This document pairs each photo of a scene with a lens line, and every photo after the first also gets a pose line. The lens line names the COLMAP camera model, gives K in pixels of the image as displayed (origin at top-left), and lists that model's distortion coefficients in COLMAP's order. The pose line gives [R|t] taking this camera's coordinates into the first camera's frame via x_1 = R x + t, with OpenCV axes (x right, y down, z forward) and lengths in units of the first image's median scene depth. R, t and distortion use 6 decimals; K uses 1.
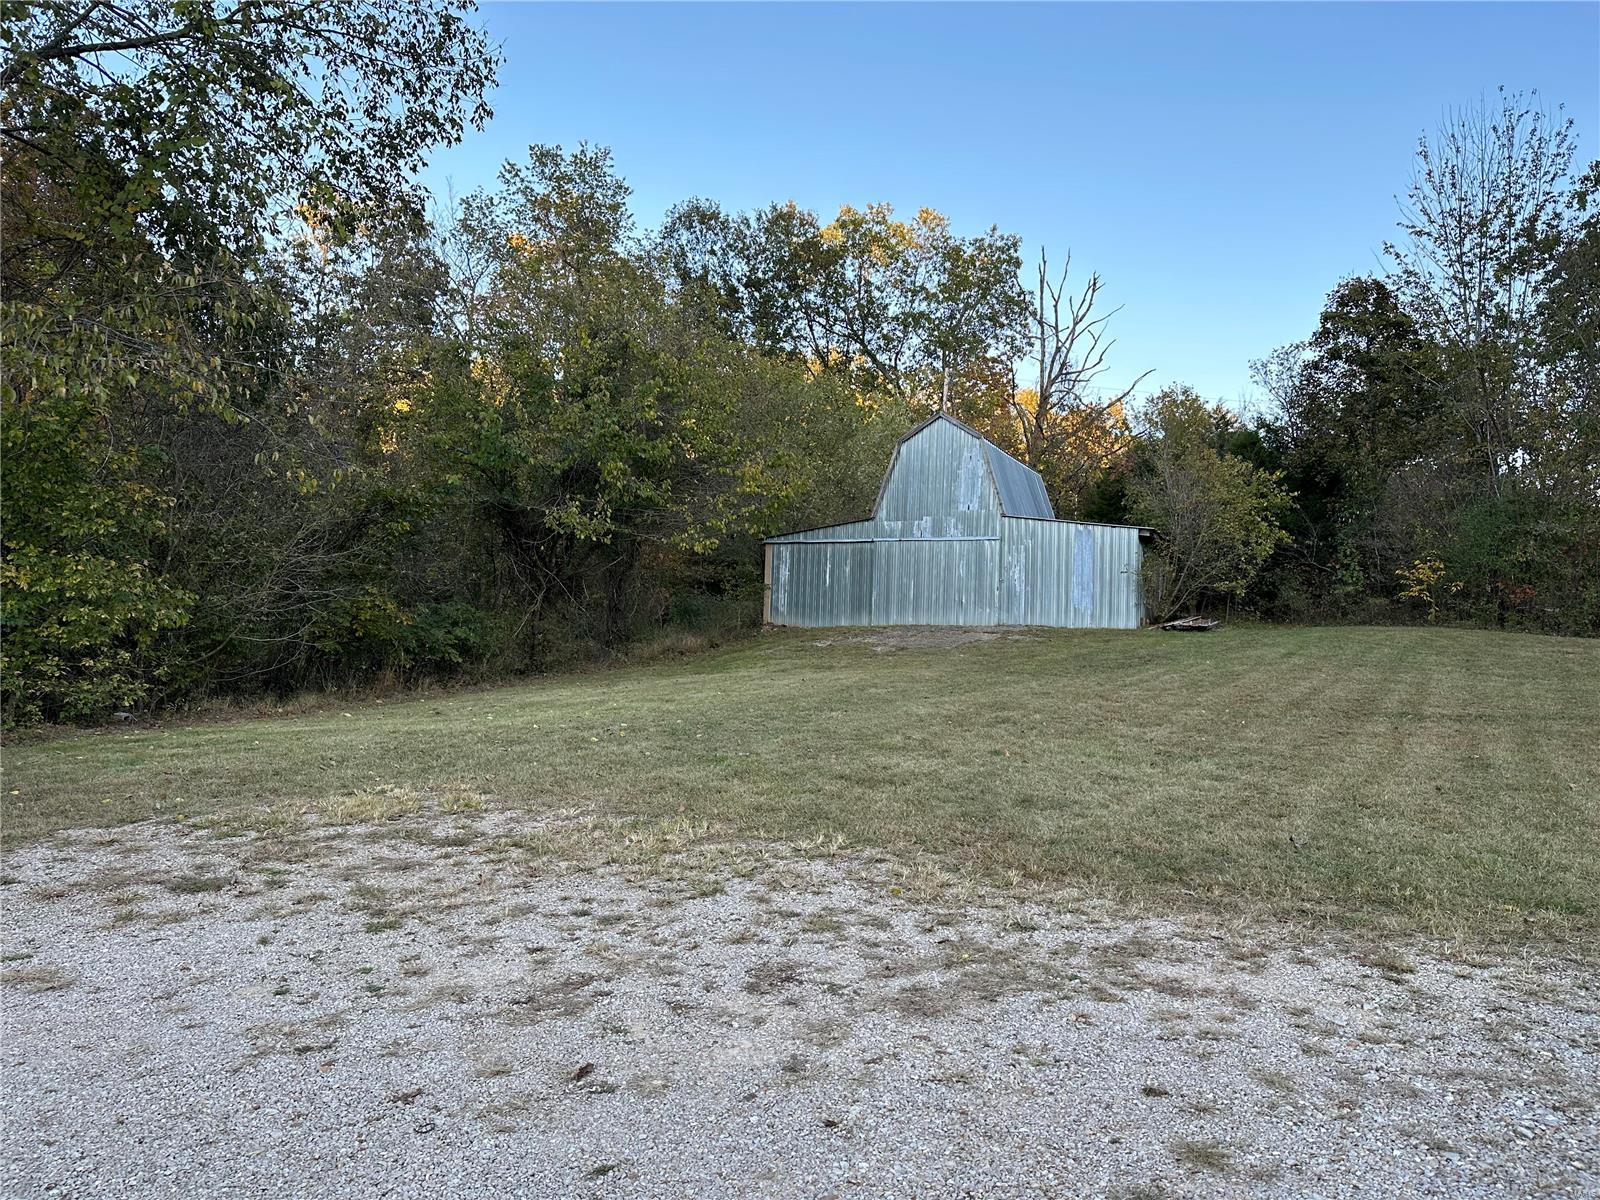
lens RADIAL K [[1106.9, 0, 800.0], [0, 1106.9, 600.0], [0, 0, 1]] dist [0.063875, -0.073049]
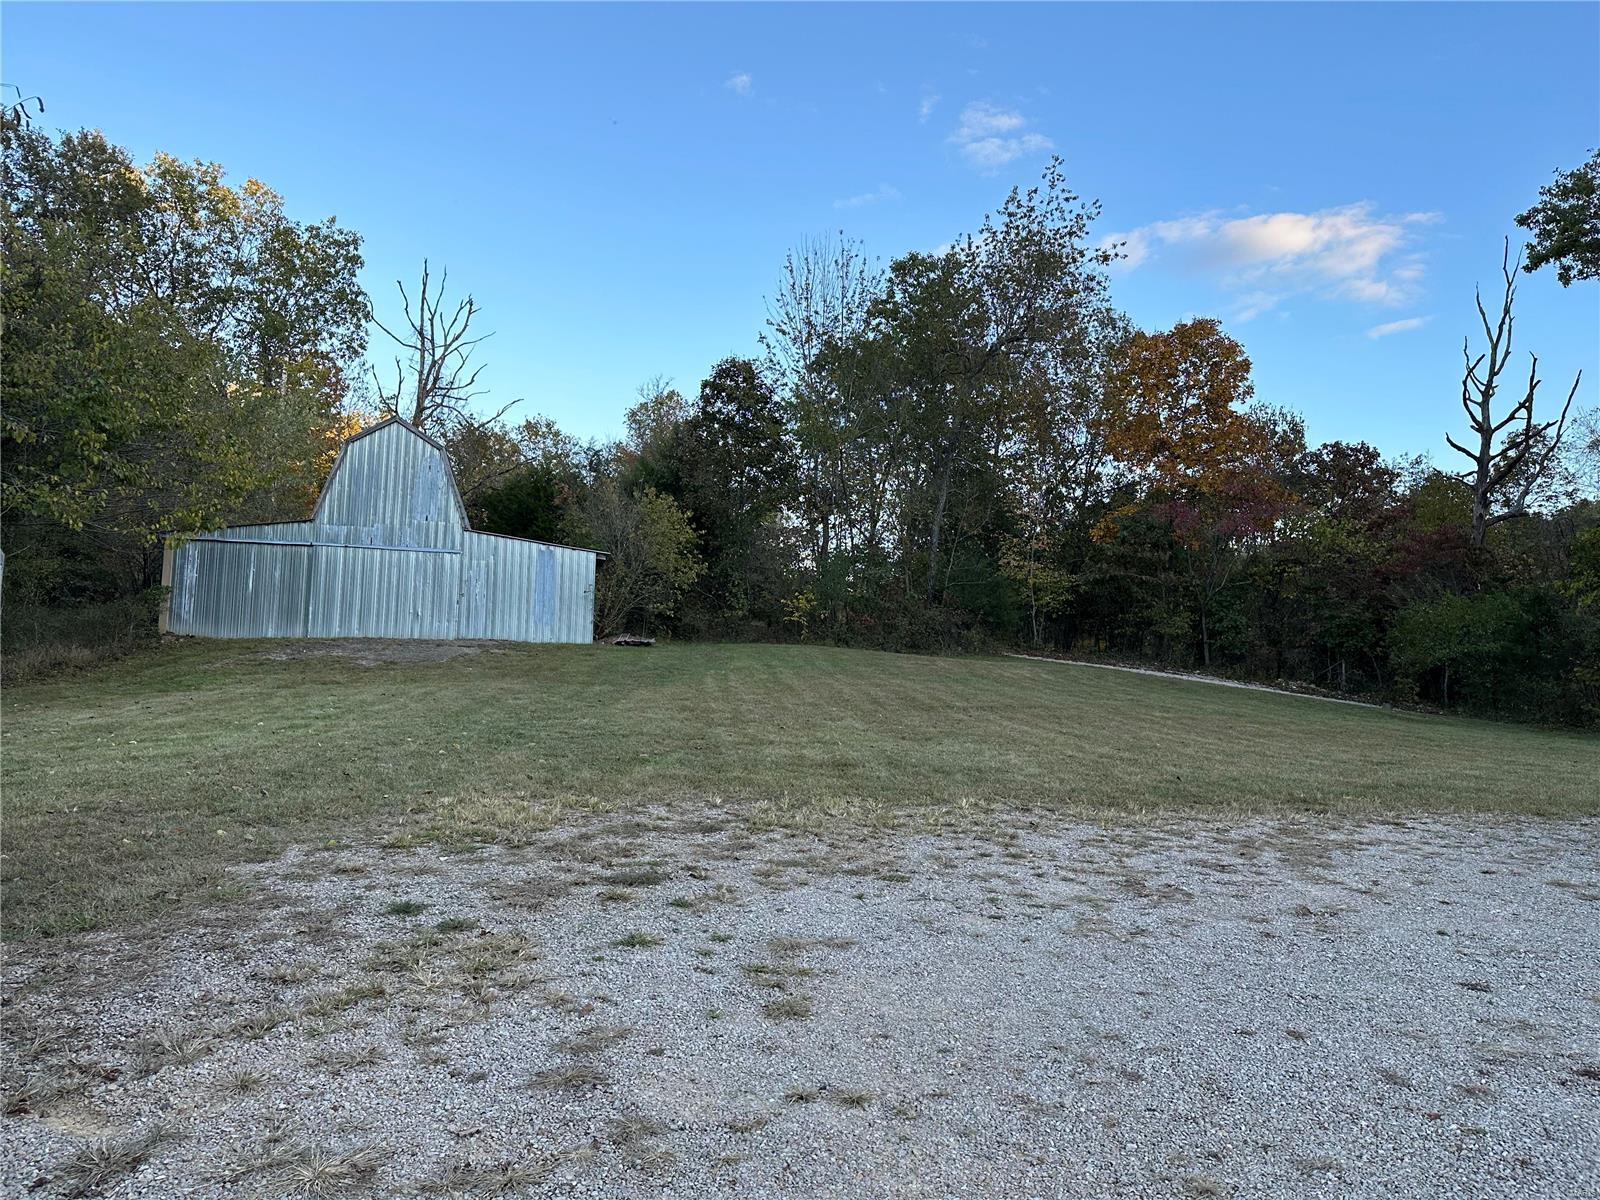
lens RADIAL K [[1106.6, 0, 800.0], [0, 1106.6, 600.0], [0, 0, 1]] dist [-0.005721, -0.002667]
pose [[0.772851, 0.037033, 0.633506, -0.194453], [-0.031227, 0.999306, -0.020321, -0.001212], [-0.633819, -0.004077, 0.773471, 0.021538]]
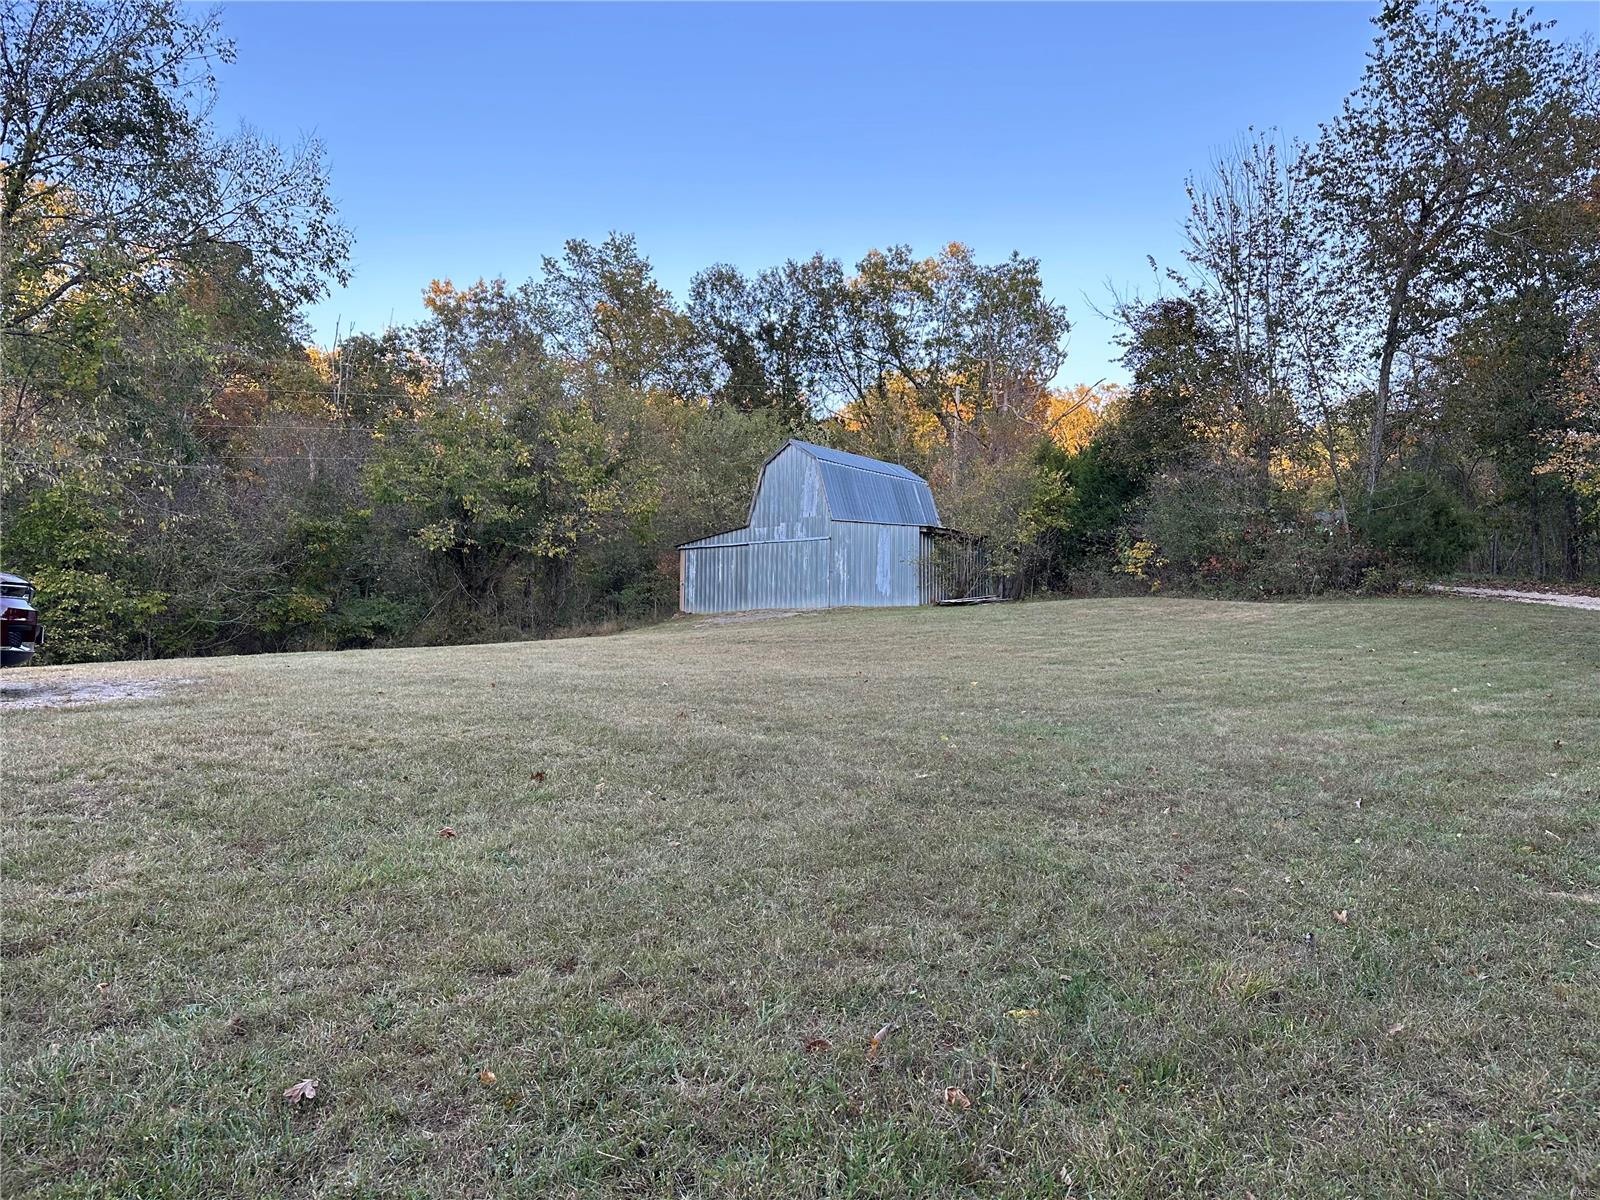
lens RADIAL K [[1106.9, 0, 800.0], [0, 1106.9, 600.0], [0, 0, 1]] dist [0.063875, -0.073049]
pose [[0.970633, -0.028492, -0.238872, 0.410225], [0.026236, 0.999576, -0.012621, 0.027053], [0.239131, 0.005984, 0.970969, -0.206466]]
